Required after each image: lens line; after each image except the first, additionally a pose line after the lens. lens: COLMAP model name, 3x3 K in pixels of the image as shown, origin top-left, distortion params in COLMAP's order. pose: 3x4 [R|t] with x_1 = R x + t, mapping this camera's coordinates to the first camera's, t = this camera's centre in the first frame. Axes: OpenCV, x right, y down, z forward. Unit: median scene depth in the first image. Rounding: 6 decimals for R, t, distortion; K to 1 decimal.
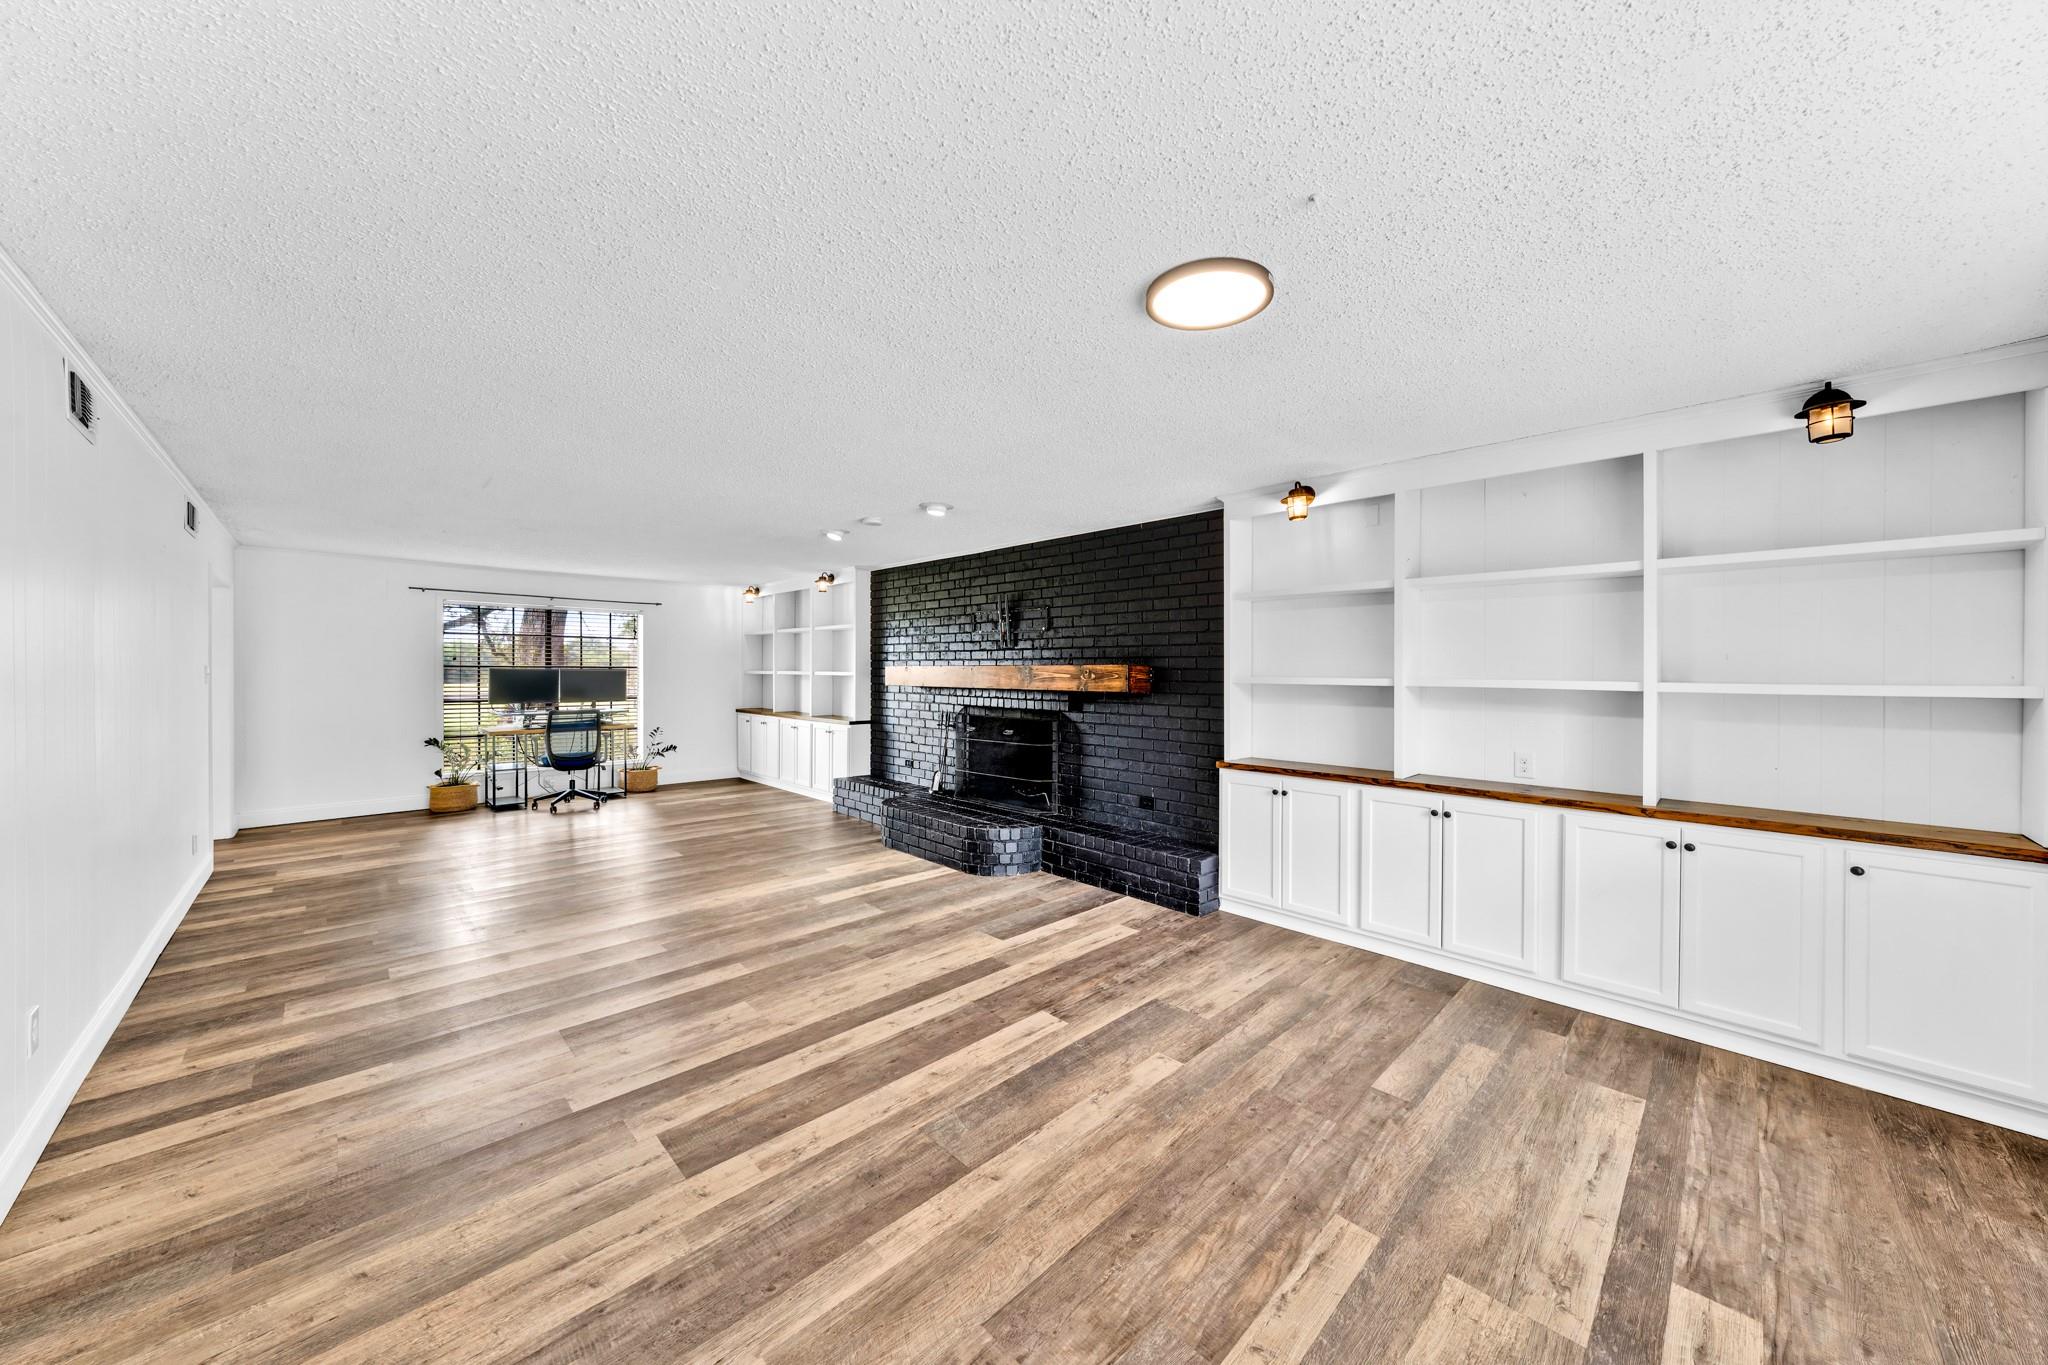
lens RADIAL K [[699.9, 0, 1005.4], [0, 699.9, 681.5], [0, 0, 1]] dist [-0.000378, -0.000119]
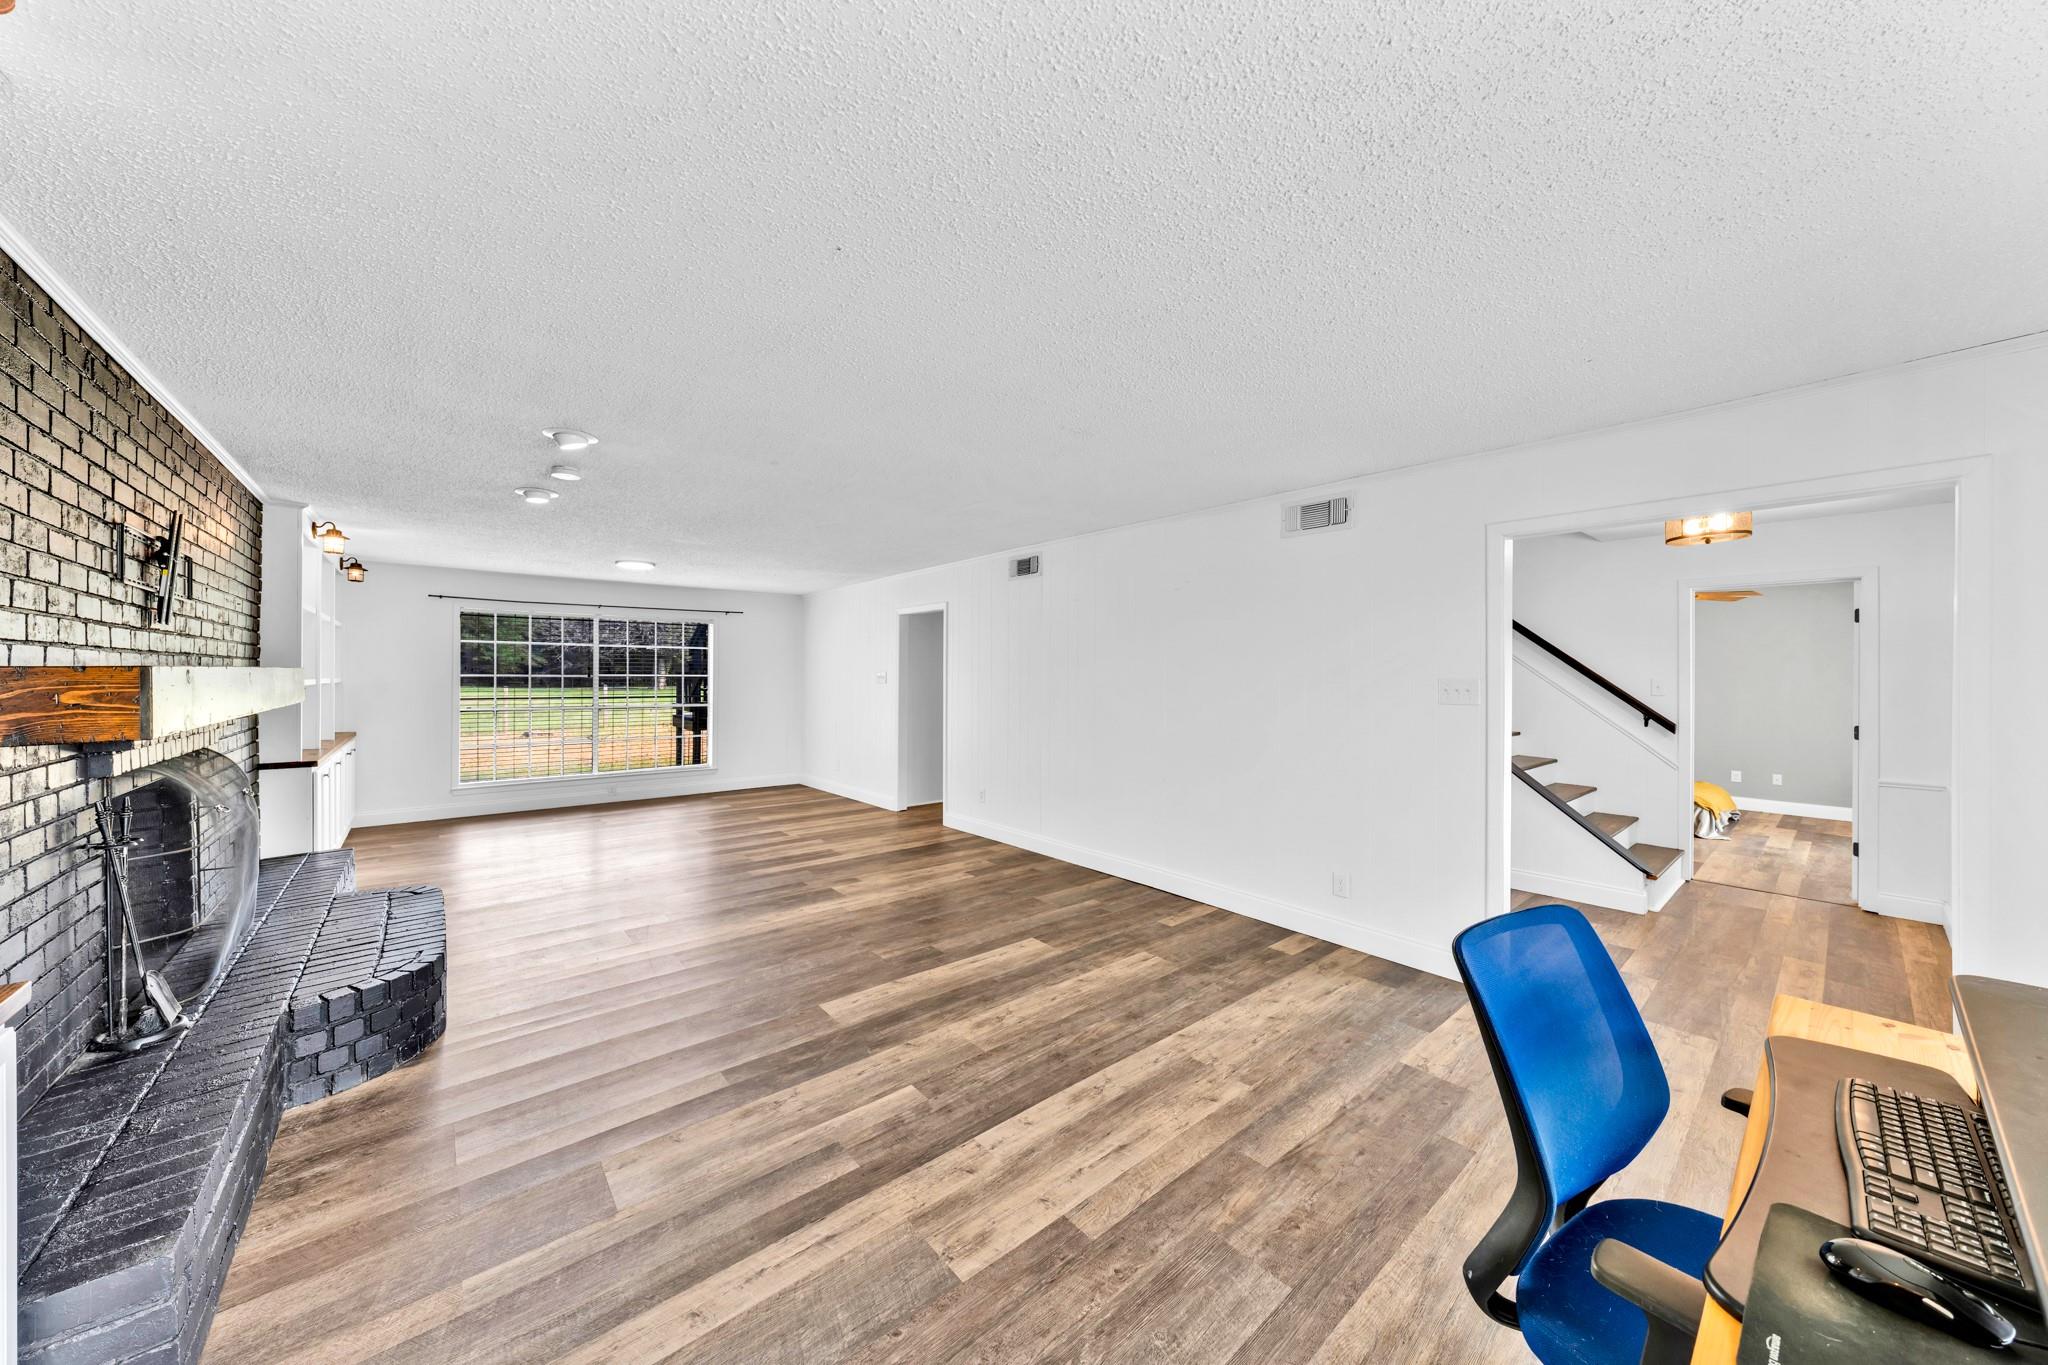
lens RADIAL K [[699.9, 0, 1033.3], [0, 699.9, 678.5], [0, 0, 1]] dist [-0.000378, -0.000119]
pose [[-0.999148, -0.002529, 0.041198, -1.324735], [-0.001567, 0.999726, 0.023366, -0.062484], [-0.041246, 0.023282, -0.998878, 3.083867]]
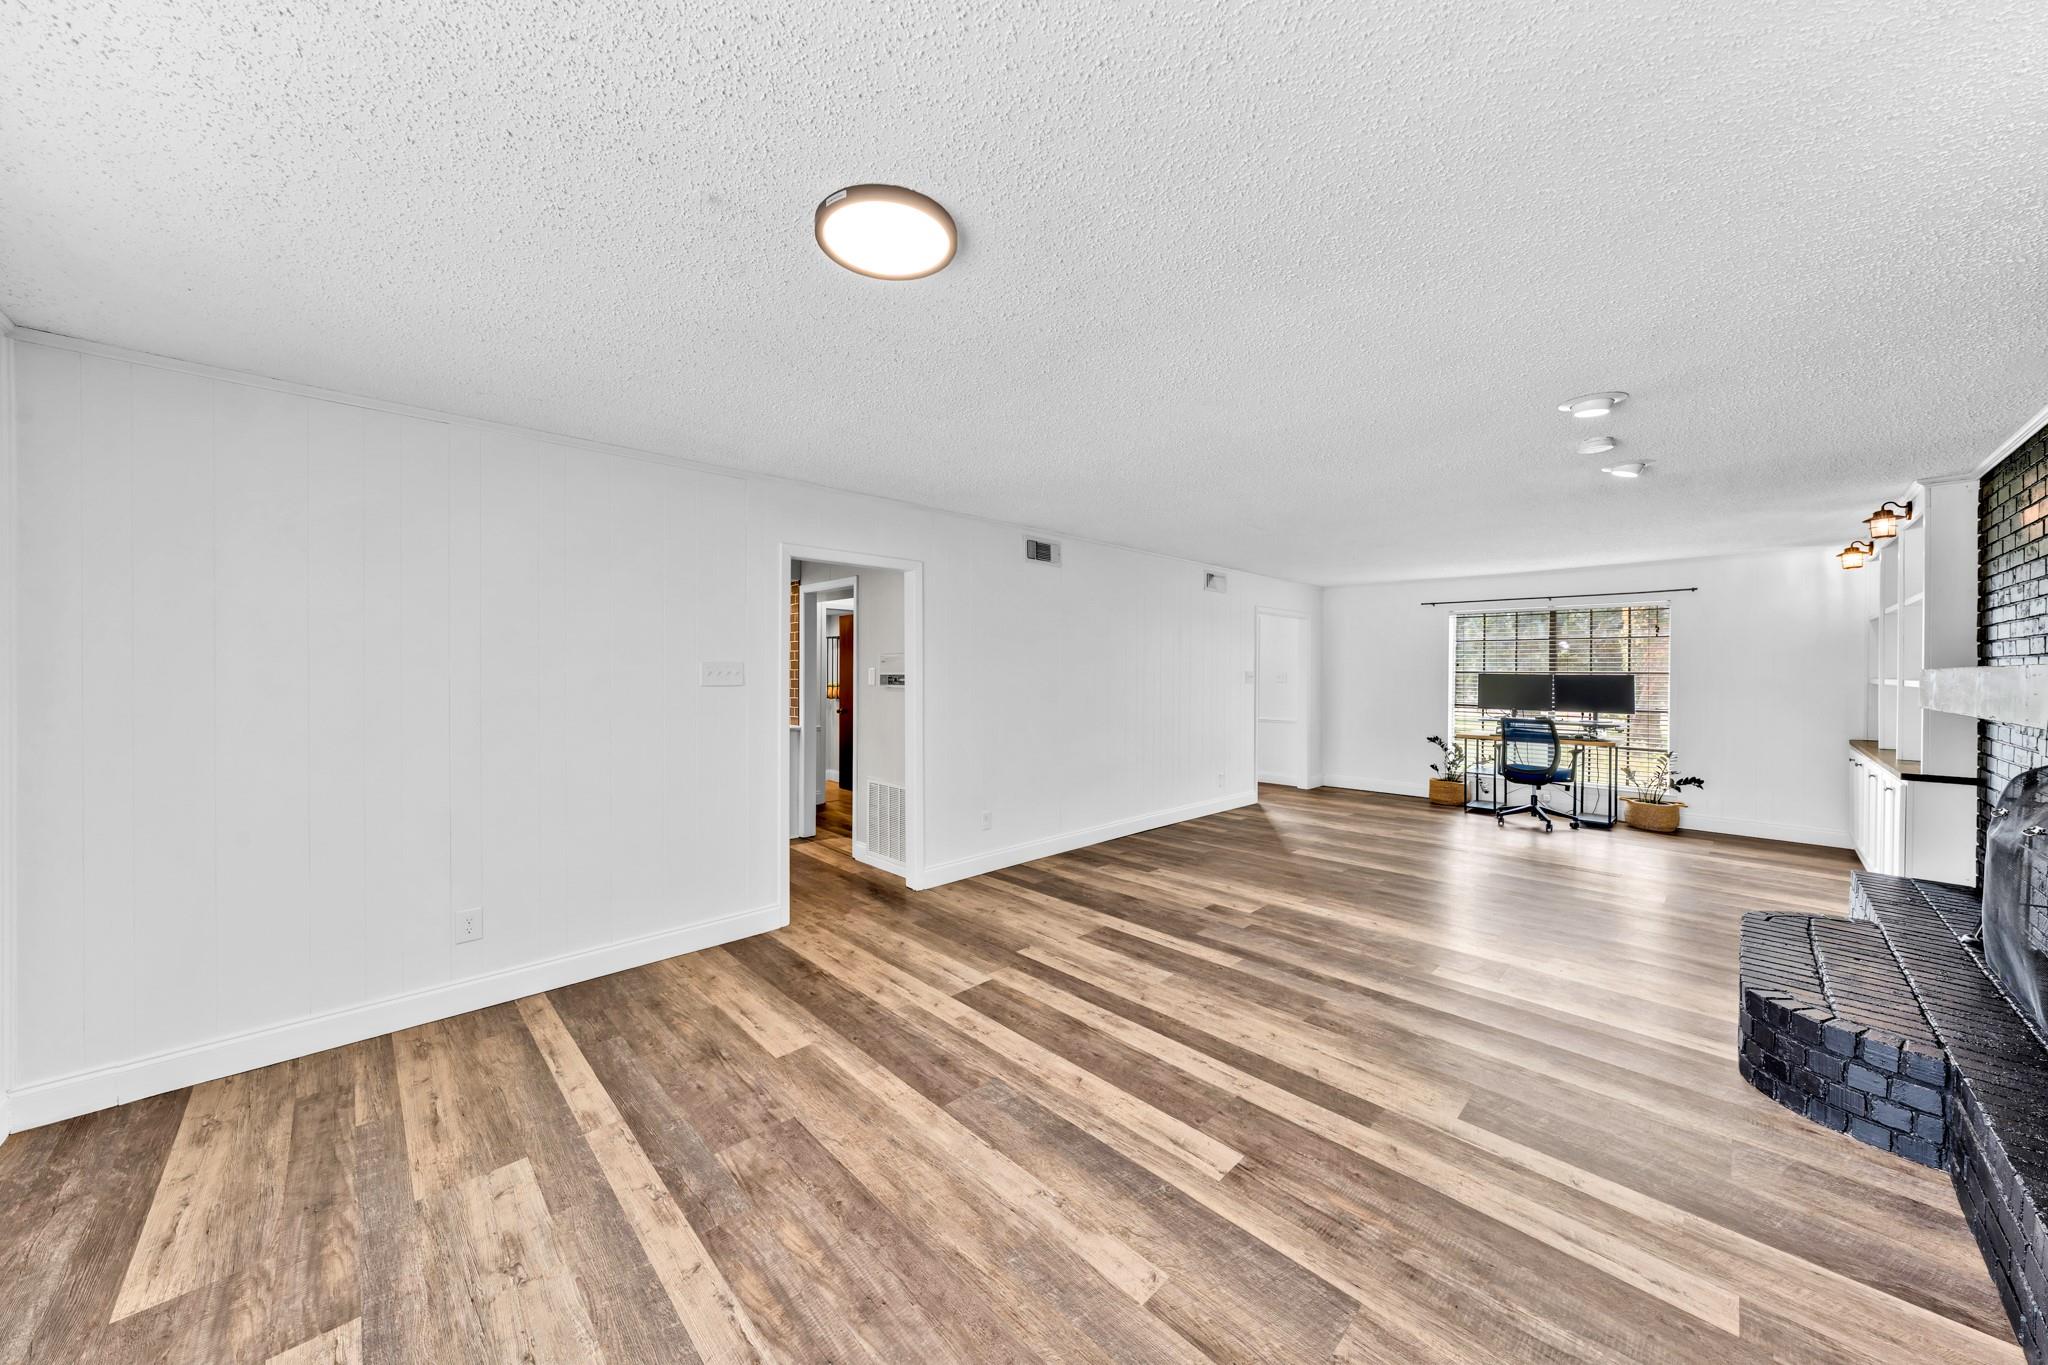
lens RADIAL K [[699.9, 0, 1001.6], [0, 699.9, 680.4], [0, 0, 1]] dist [-0.000378, -0.000119]
pose [[0.004822, 0.010388, -0.999934, 0.795763], [-0.022187, 0.999701, 0.010278, -0.011213], [0.999742, 0.022136, 0.005051, 0.785622]]
